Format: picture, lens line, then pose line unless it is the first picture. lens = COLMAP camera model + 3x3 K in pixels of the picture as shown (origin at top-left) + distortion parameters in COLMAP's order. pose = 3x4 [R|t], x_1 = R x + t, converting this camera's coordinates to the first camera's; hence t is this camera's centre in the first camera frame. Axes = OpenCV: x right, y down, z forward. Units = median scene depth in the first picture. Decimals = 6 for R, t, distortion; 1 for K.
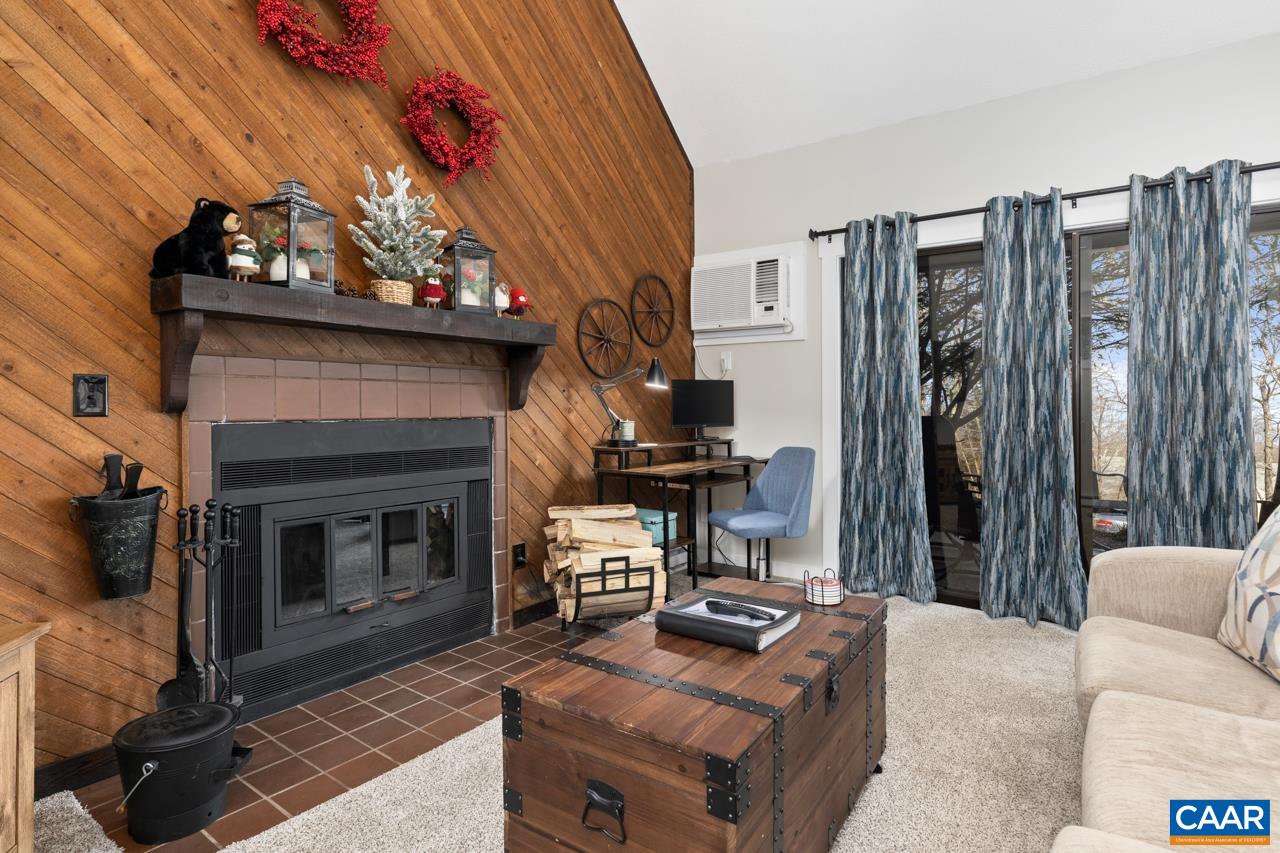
lens RADIAL K [[652.4, 0, 643.5], [0, 652.4, 415.9], [0, 0, 1]] dist [-0.013633, -0.000047]
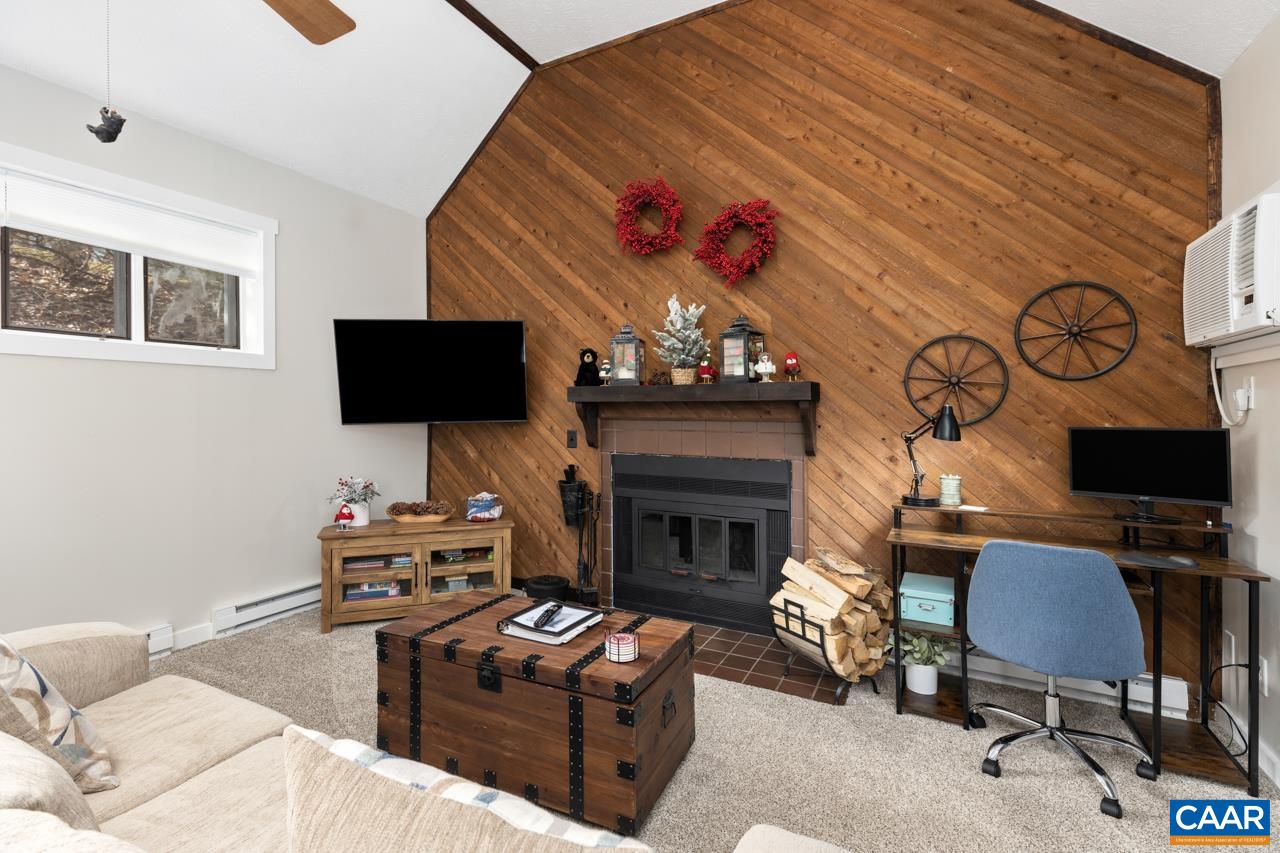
lens RADIAL K [[583.4, 0, 640.0], [0, 583.4, 426.5], [0, 0, 1]] dist [-0.001452, -0.000047]
pose [[0.150266, 0.025548, -0.988315, 0.848662], [-0.018507, 0.999564, 0.023024, -0.086127], [0.988472, 0.014831, 0.150673, 0.602484]]
